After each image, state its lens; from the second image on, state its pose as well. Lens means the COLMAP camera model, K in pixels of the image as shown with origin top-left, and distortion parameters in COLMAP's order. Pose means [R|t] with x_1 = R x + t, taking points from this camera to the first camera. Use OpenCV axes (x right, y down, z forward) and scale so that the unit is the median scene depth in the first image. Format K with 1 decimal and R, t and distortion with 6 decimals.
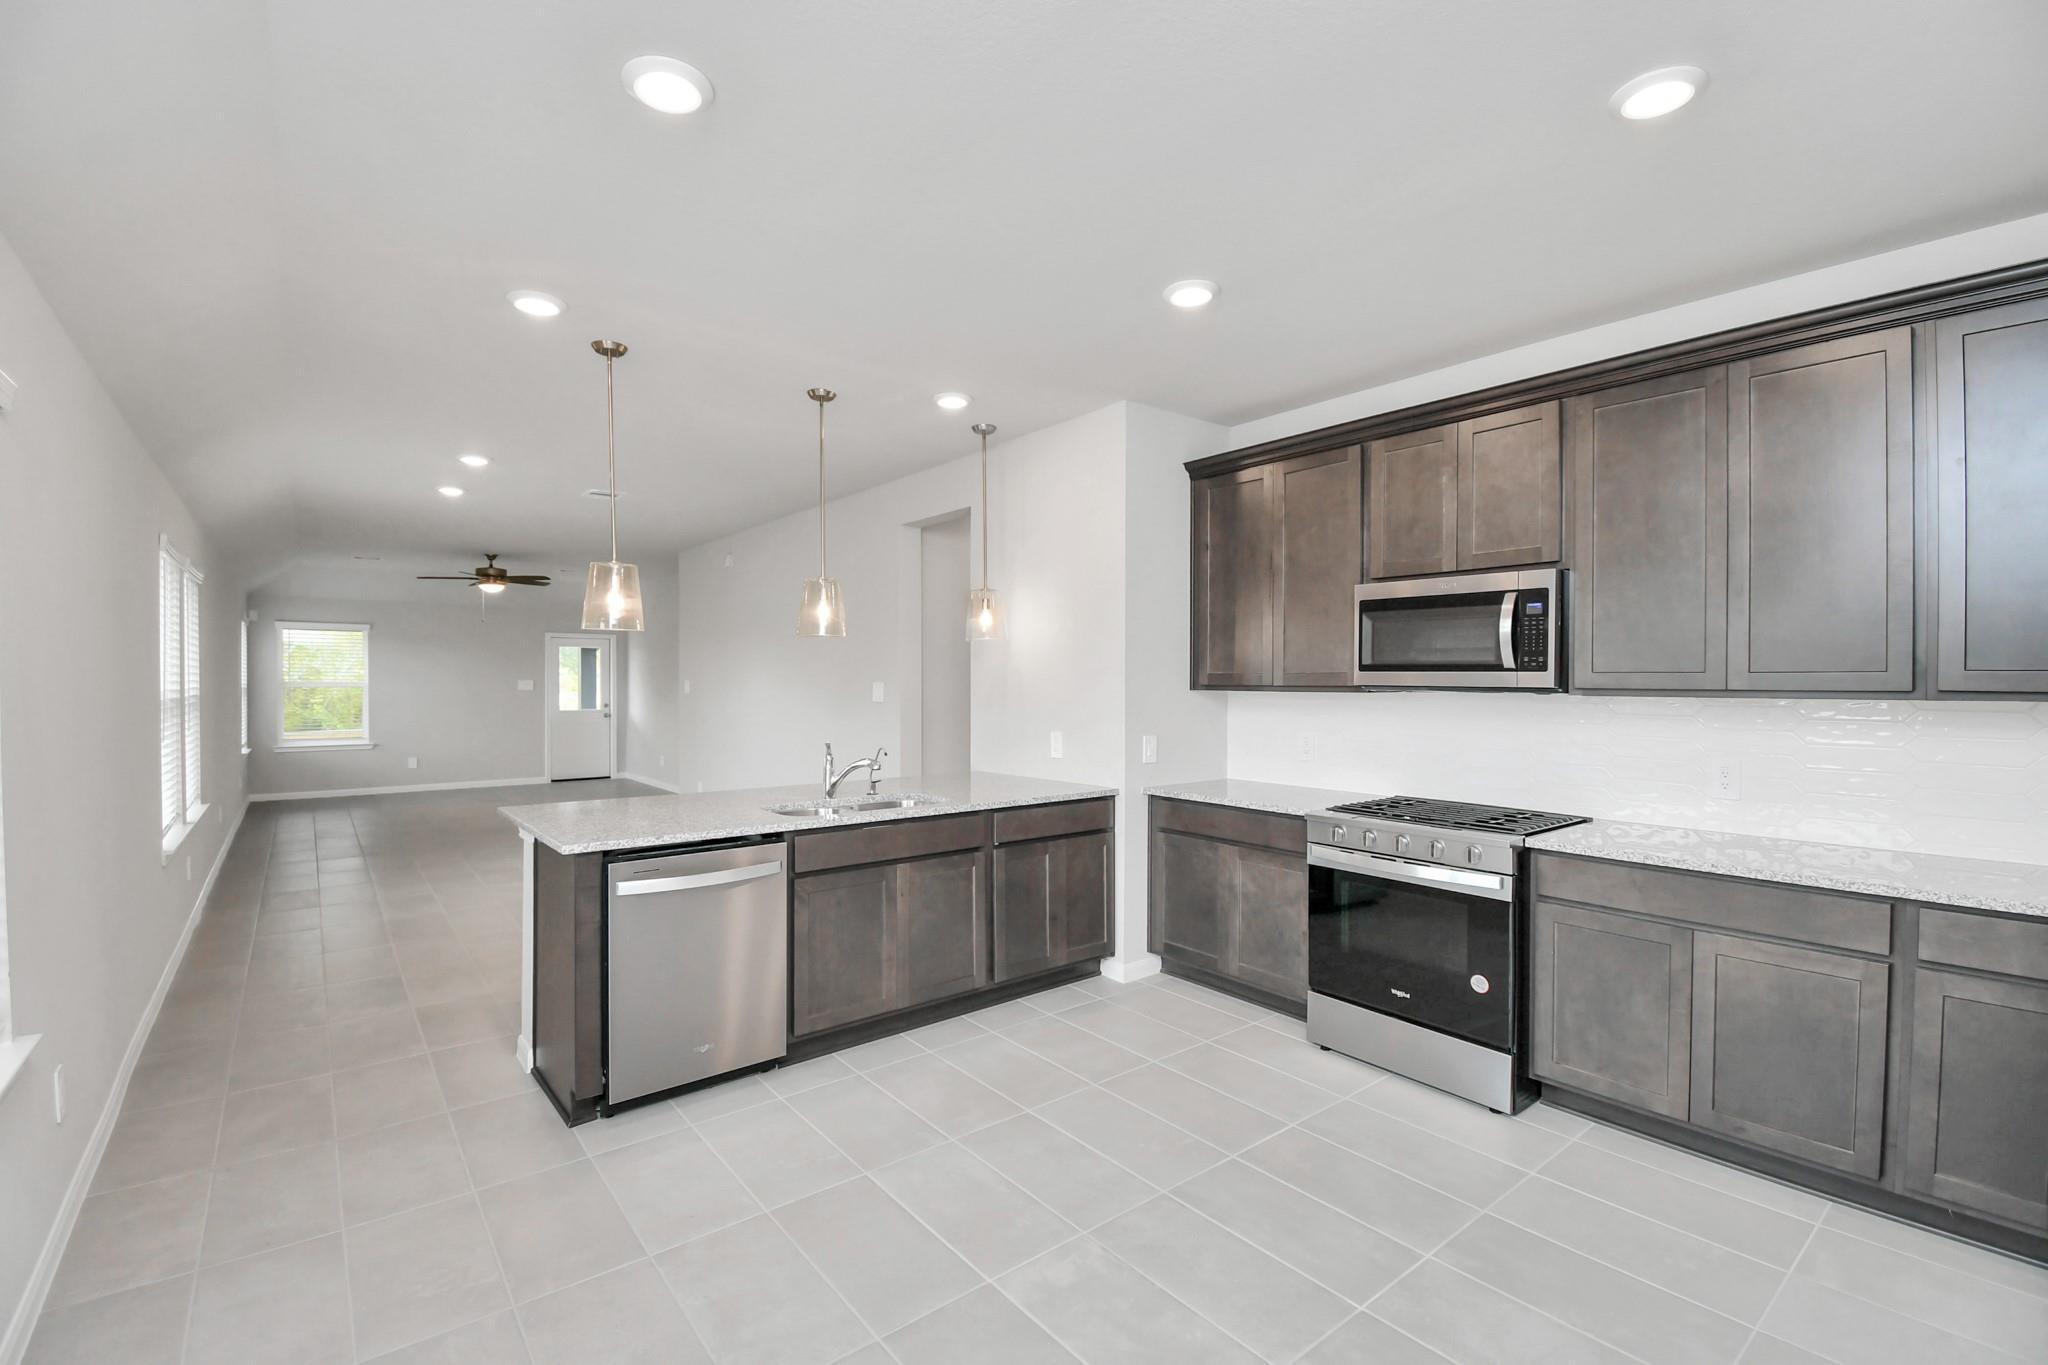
lens RADIAL K [[894.6, 0, 1014.4], [0, 894.6, 685.2], [0, 0, 1]] dist [0.022593, -0.028061]
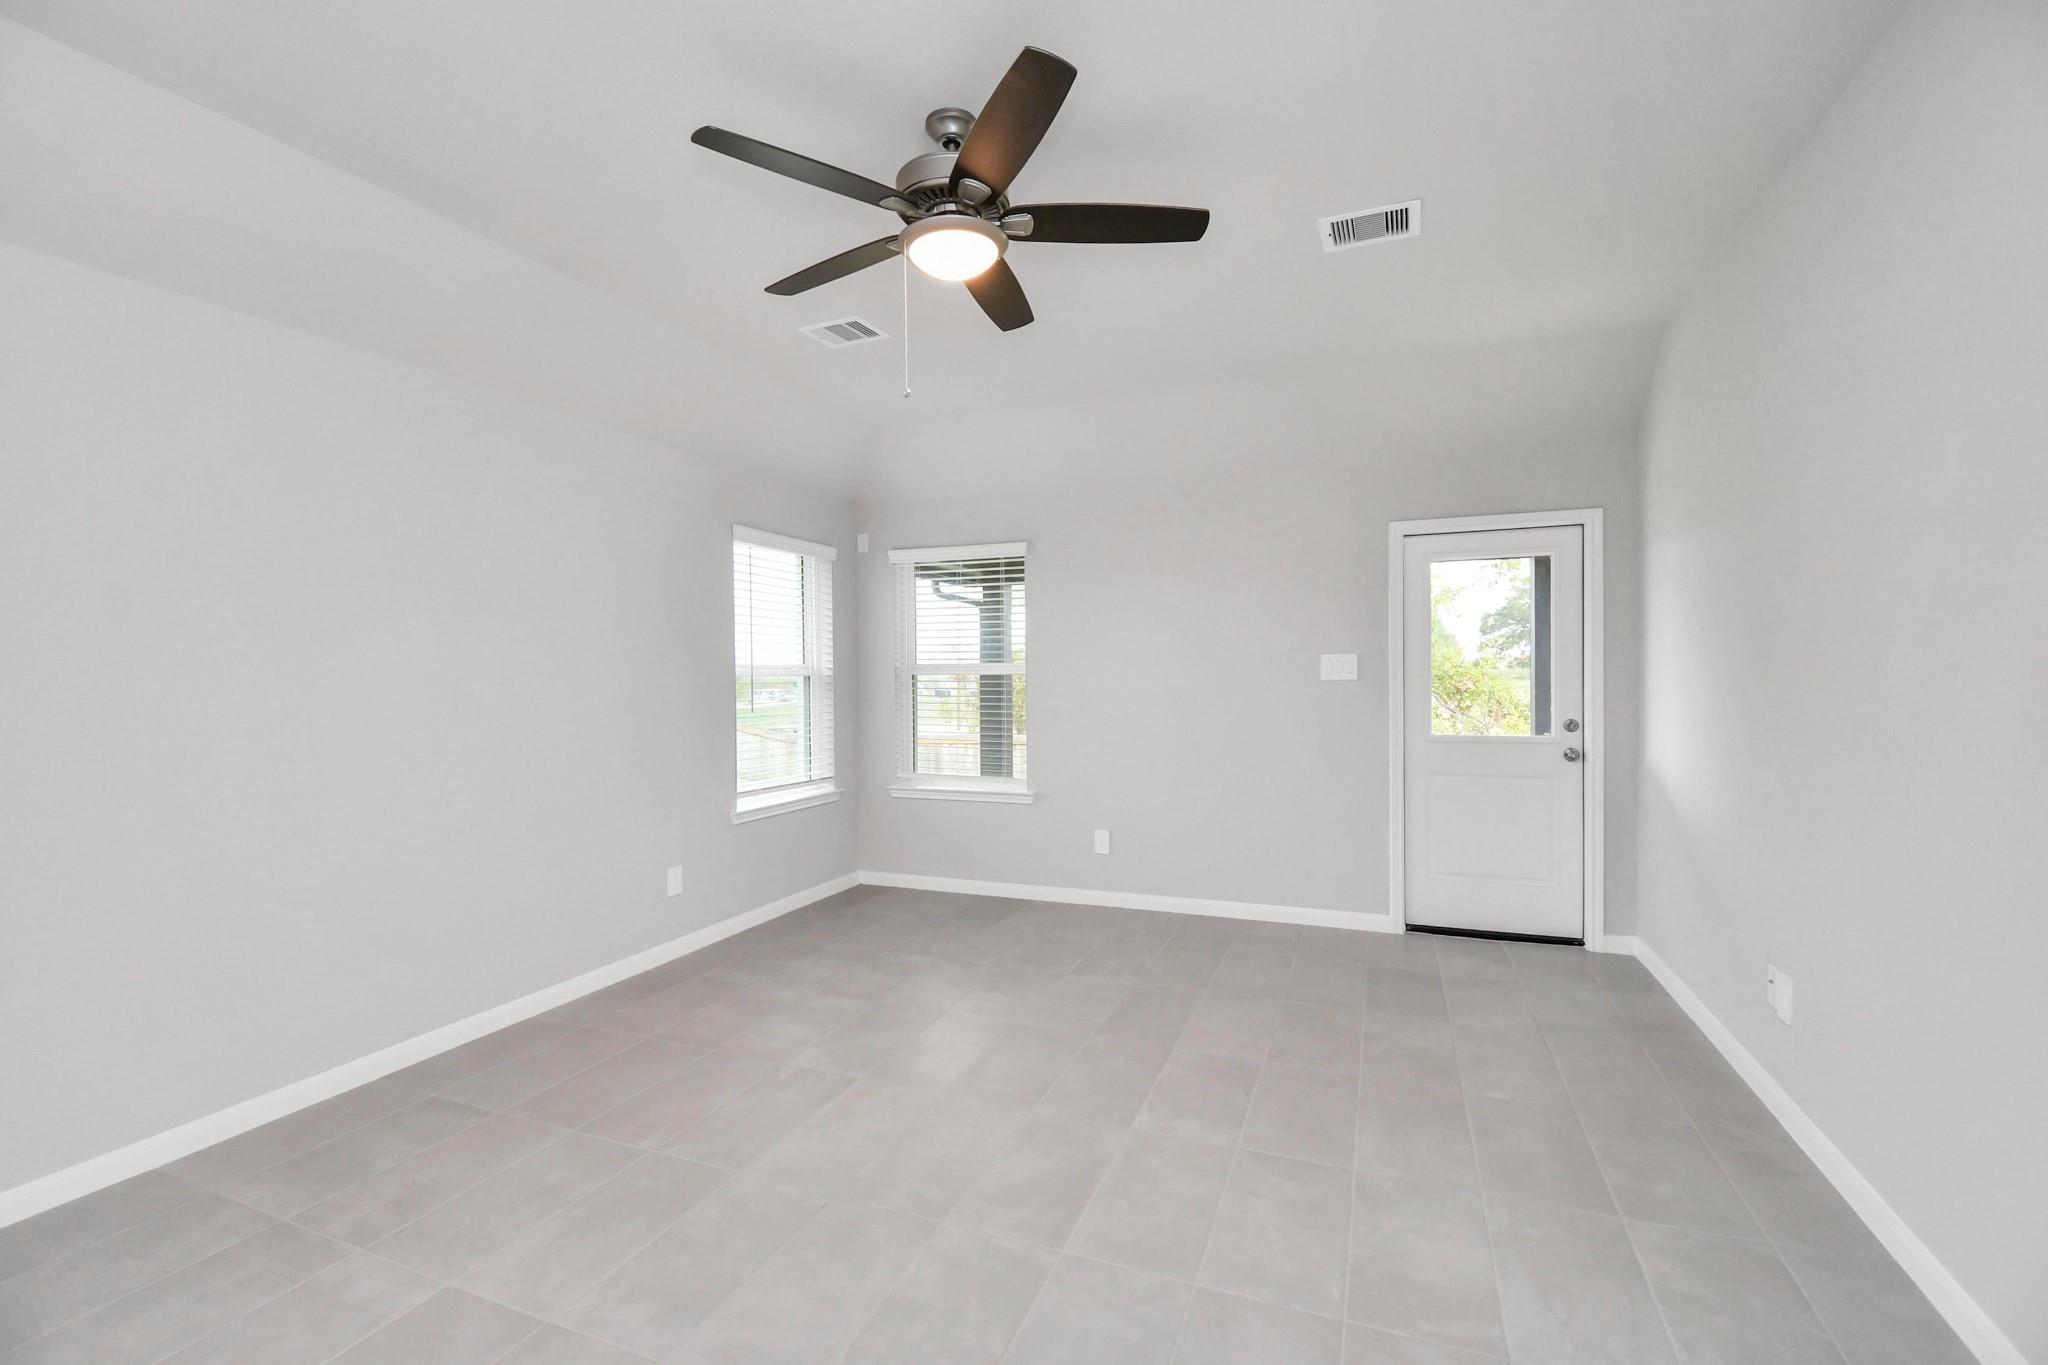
lens RADIAL K [[909.4, 0, 1008.9], [0, 909.4, 686.1], [0, 0, 1]] dist [0.025925, -0.040454]
pose [[0.486437, 0.005668, -0.873697, -0.803737], [0.005364, 0.999941, 0.009473, 0.010826], [0.873699, -0.009295, 0.486378, 2.013879]]
